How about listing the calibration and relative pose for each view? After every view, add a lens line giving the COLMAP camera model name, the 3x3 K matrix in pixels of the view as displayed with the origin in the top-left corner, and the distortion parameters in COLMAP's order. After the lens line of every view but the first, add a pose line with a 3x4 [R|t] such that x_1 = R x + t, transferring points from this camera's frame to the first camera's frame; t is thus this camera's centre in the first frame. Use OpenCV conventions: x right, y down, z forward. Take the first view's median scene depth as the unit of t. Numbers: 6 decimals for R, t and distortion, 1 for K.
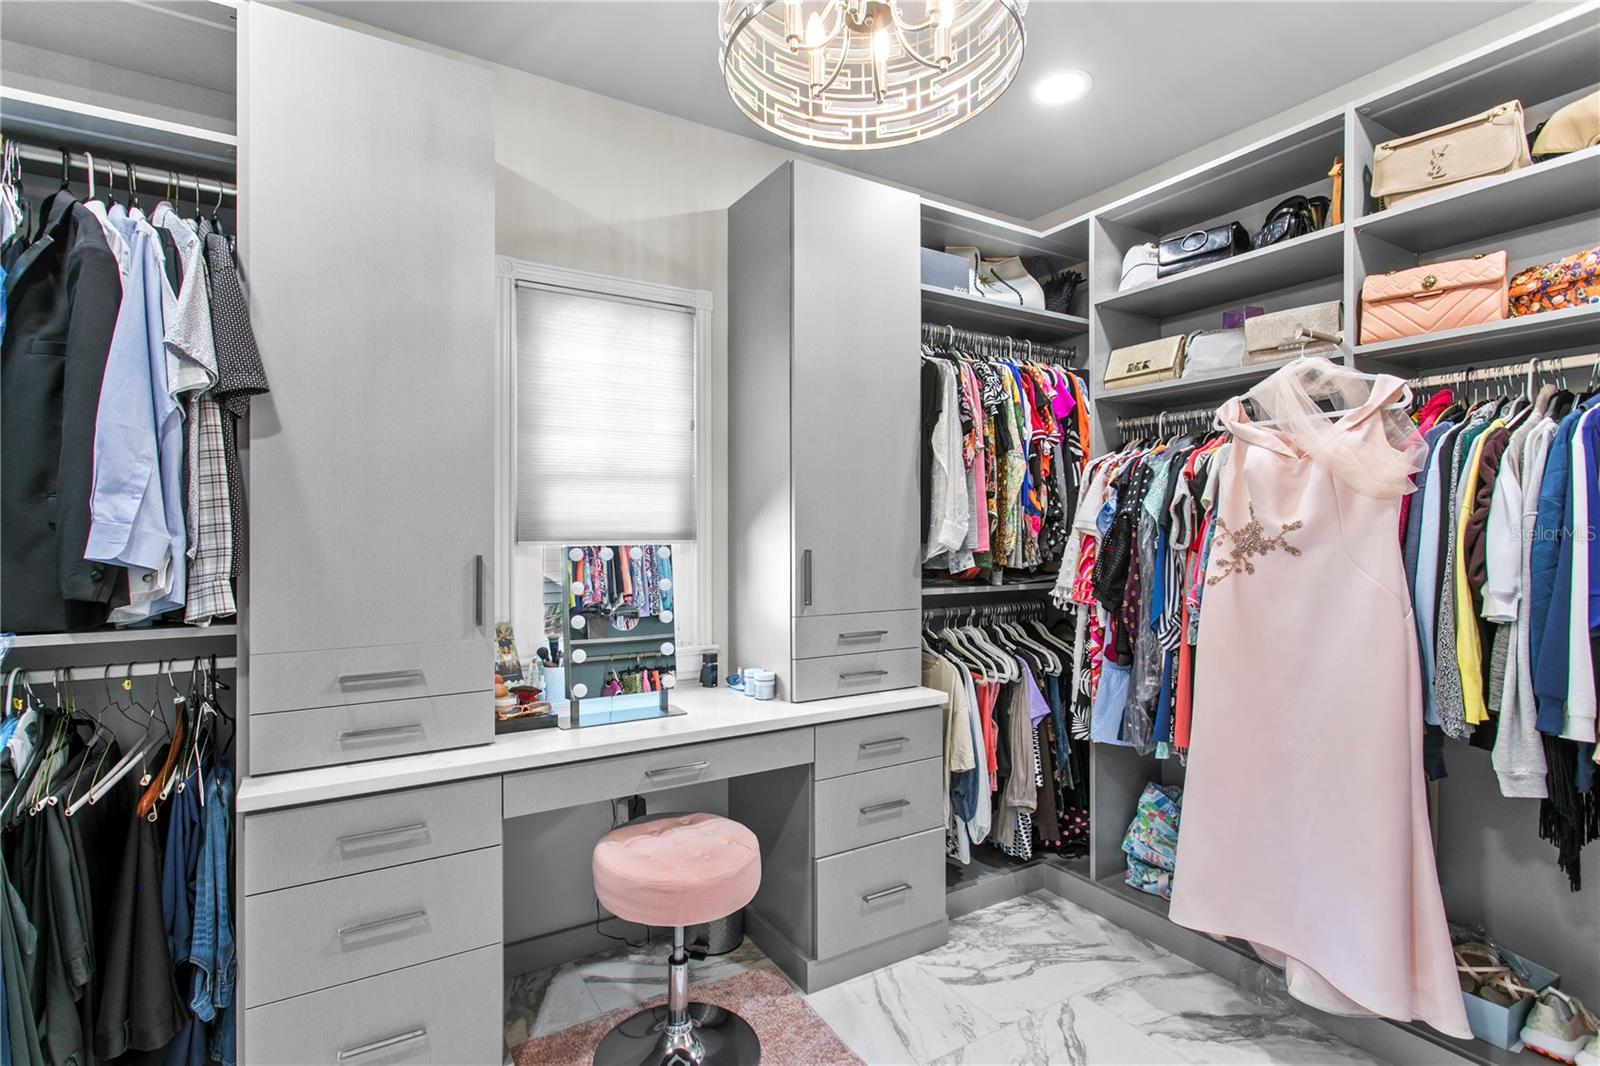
lens RADIAL K [[758.2, 0, 751.5], [0, 758.2, 529.6], [0, 0, 1]] dist [-0.000420, -0.001047]
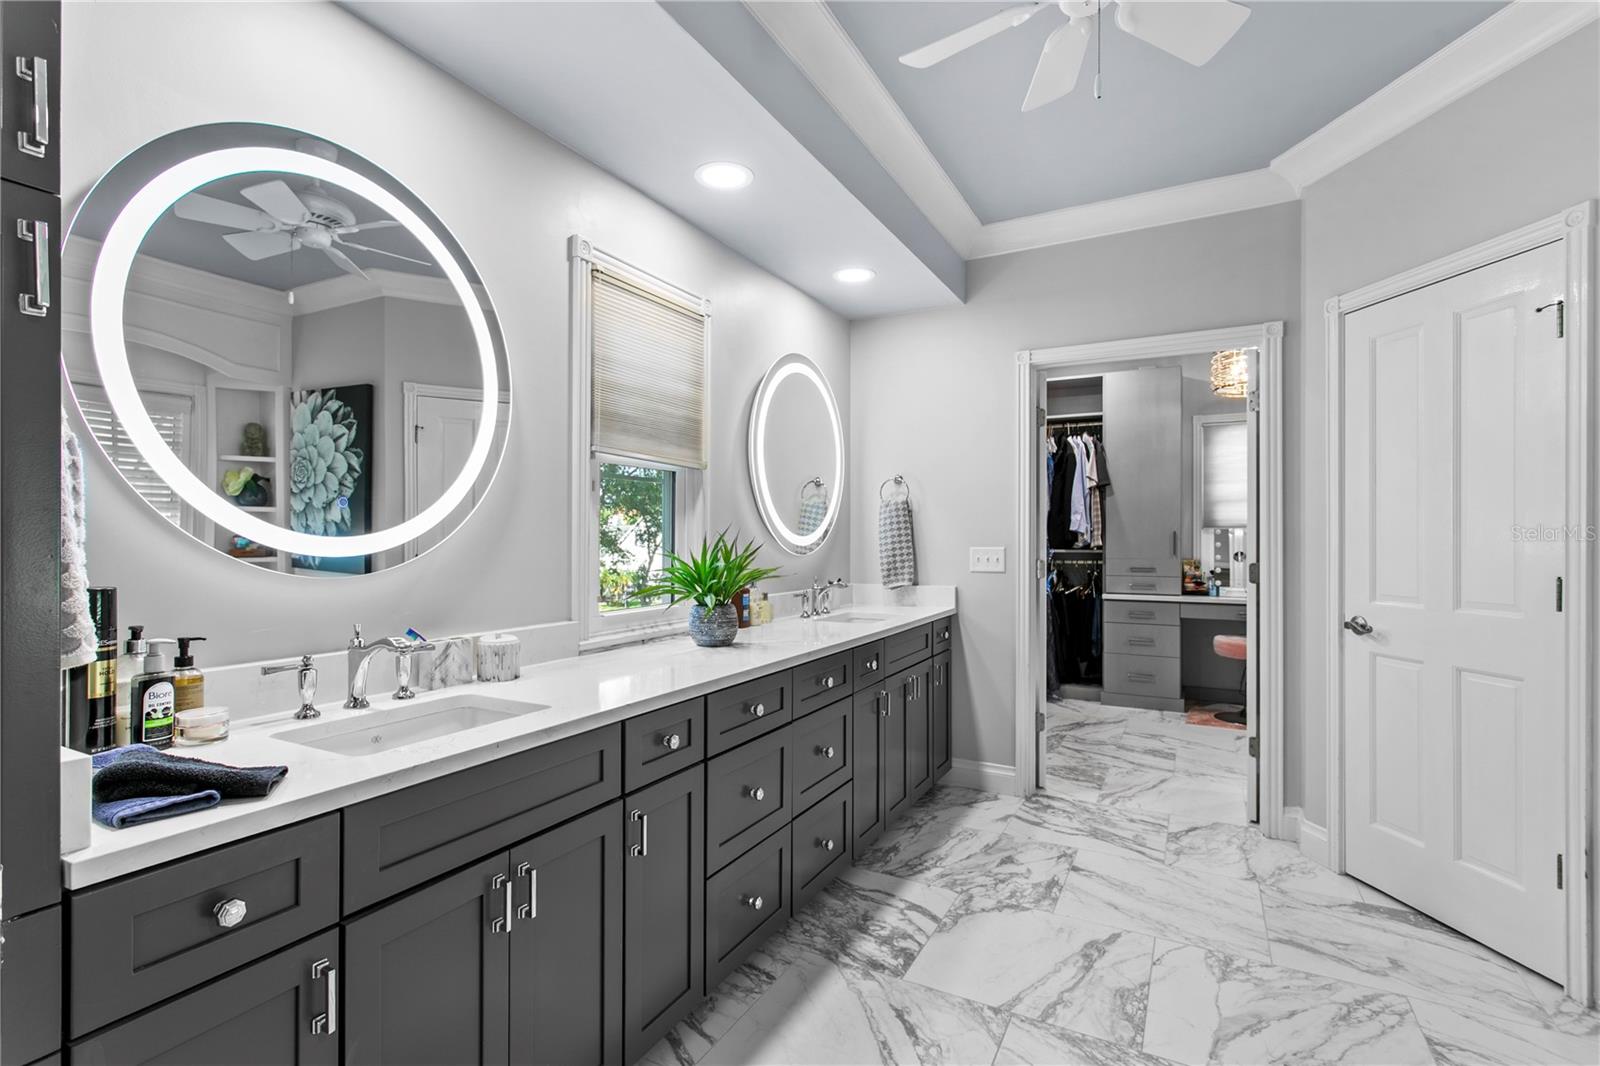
lens RADIAL K [[758.2, 0, 793.9], [0, 758.2, 529.0], [0, 0, 1]] dist [-0.000420, -0.001047]
pose [[0.539209, -0.000845, -0.842171, 1.576229], [-0.000607, 0.999999, -0.001392, 0.034696], [0.842172, 0.001262, 0.539208, -2.196075]]
